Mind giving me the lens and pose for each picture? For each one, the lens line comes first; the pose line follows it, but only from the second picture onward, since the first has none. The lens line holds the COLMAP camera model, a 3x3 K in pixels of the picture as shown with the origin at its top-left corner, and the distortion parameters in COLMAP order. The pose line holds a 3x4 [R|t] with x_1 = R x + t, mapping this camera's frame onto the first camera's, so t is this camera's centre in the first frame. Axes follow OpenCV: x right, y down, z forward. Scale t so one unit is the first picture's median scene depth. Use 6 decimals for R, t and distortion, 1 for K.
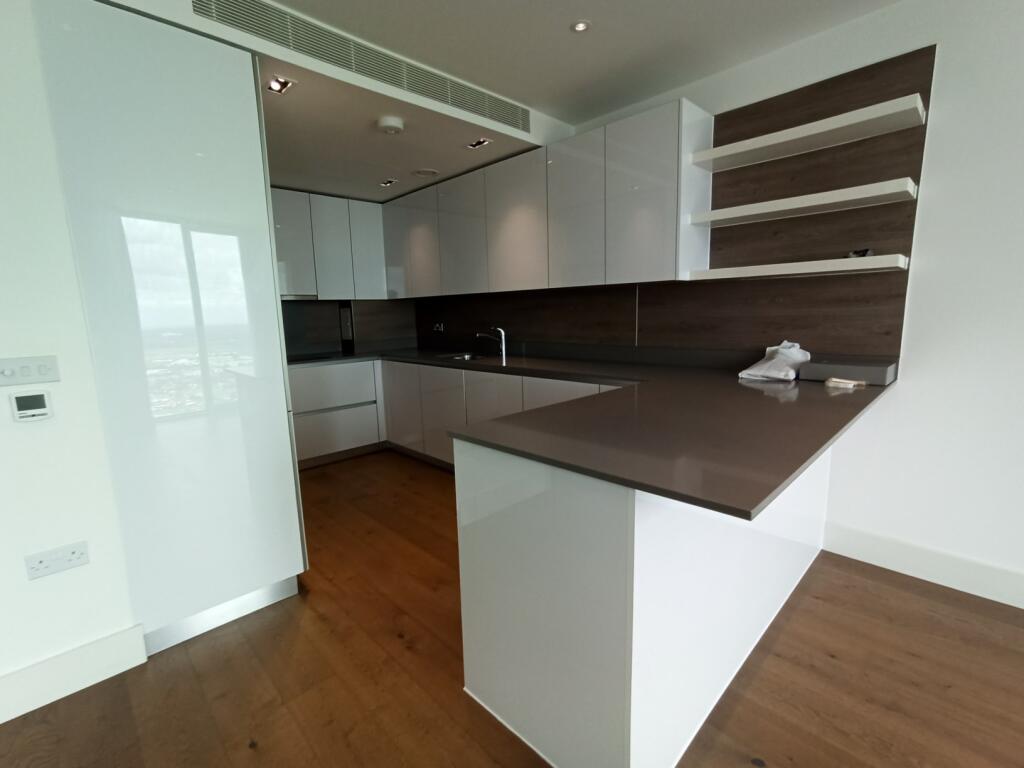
lens RADIAL K [[456.3, 0, 511.0], [0, 456.3, 389.8], [0, 0, 1]] dist [-0.000350, 0.000009]
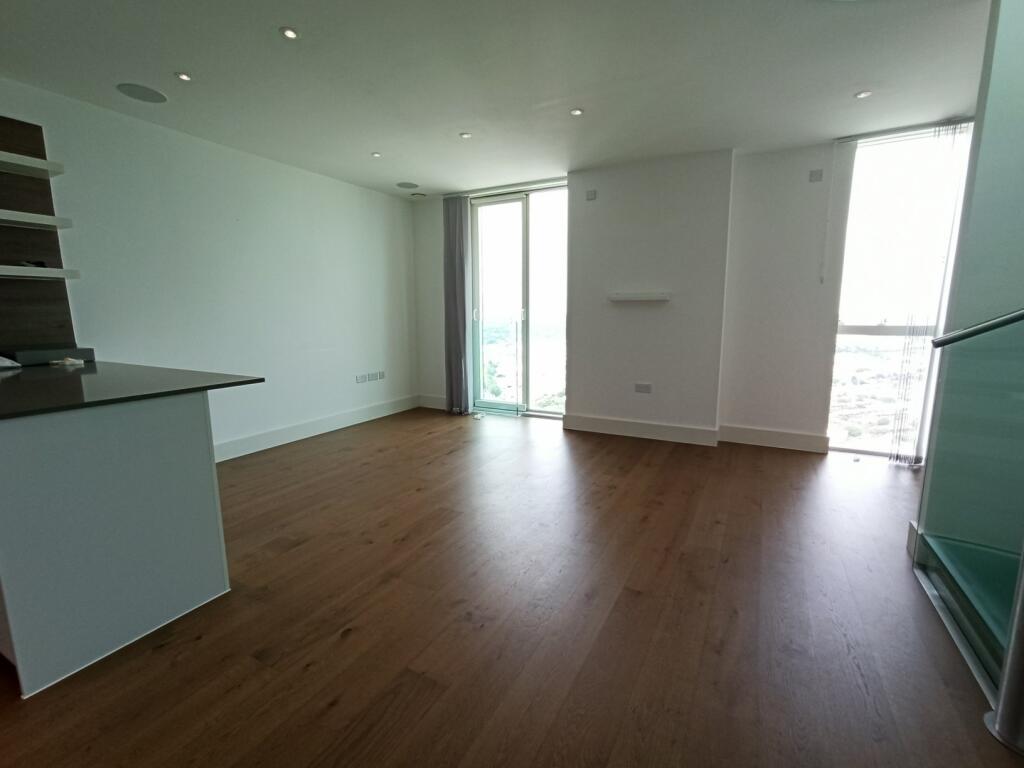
lens RADIAL K [[464.8, 0, 515.8], [0, 464.8, 386.4], [0, 0, 1]] dist [-0.043203, 0.033137]
pose [[-0.304192, -0.127232, 0.944076, -0.774860], [0.168498, 0.968228, 0.184779, 0.022436], [-0.937590, 0.215283, -0.273089, 0.117915]]
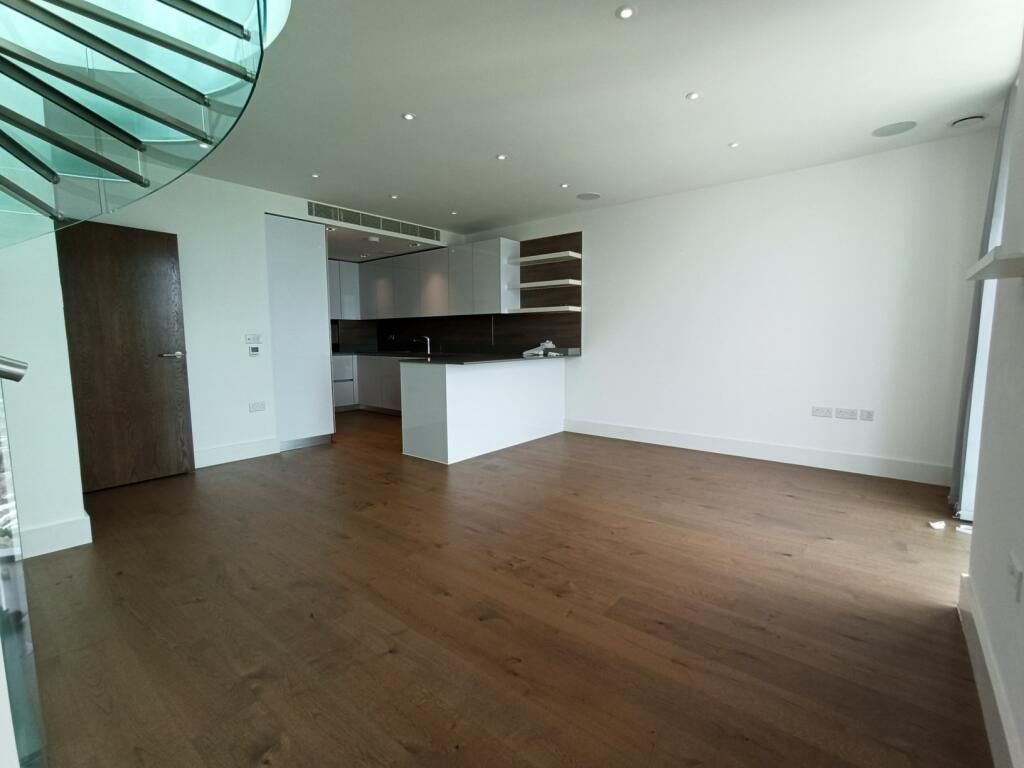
lens RADIAL K [[464.8, 0, 515.8], [0, 464.8, 386.4], [0, 0, 1]] dist [-0.043203, 0.033137]
pose [[0.992754, 0.007669, 0.119920, 0.158746], [0.000342, 0.997777, -0.066642, 0.273419], [-0.120165, 0.066200, 0.990544, -1.260670]]
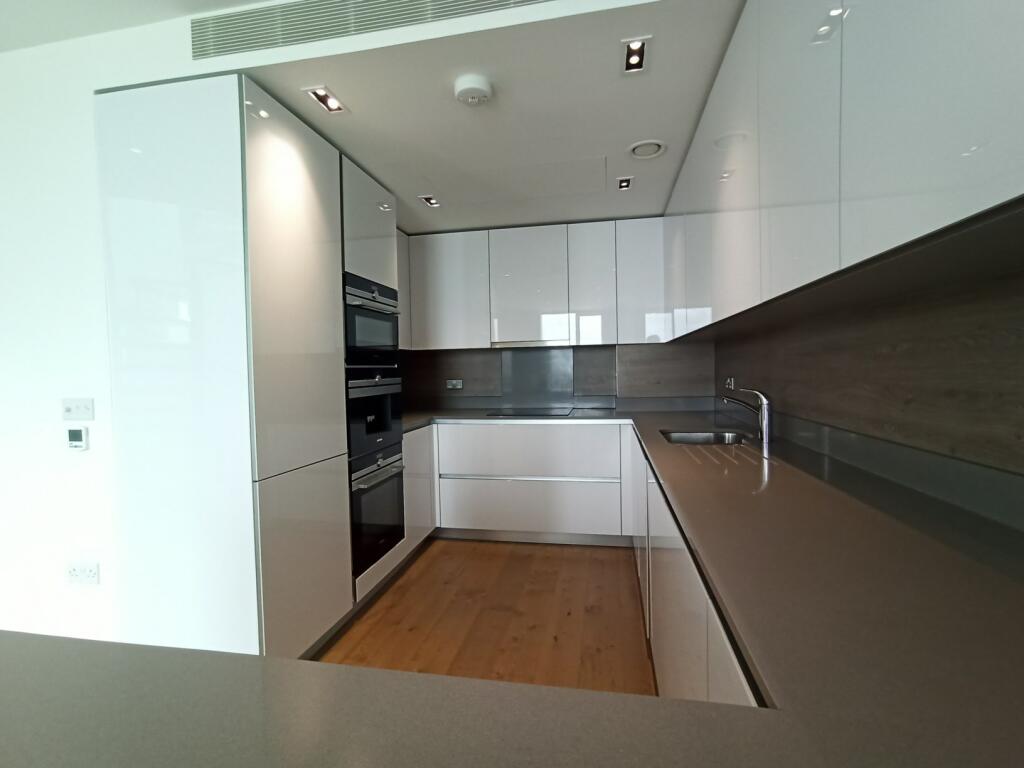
lens RADIAL K [[464.8, 0, 515.8], [0, 464.8, 386.4], [0, 0, 1]] dist [-0.043203, 0.033137]
pose [[0.577504, 0.044159, -0.815192, 0.360784], [-0.131009, 0.990608, -0.039149, -0.122032], [0.805807, 0.129406, 0.577866, 0.719718]]
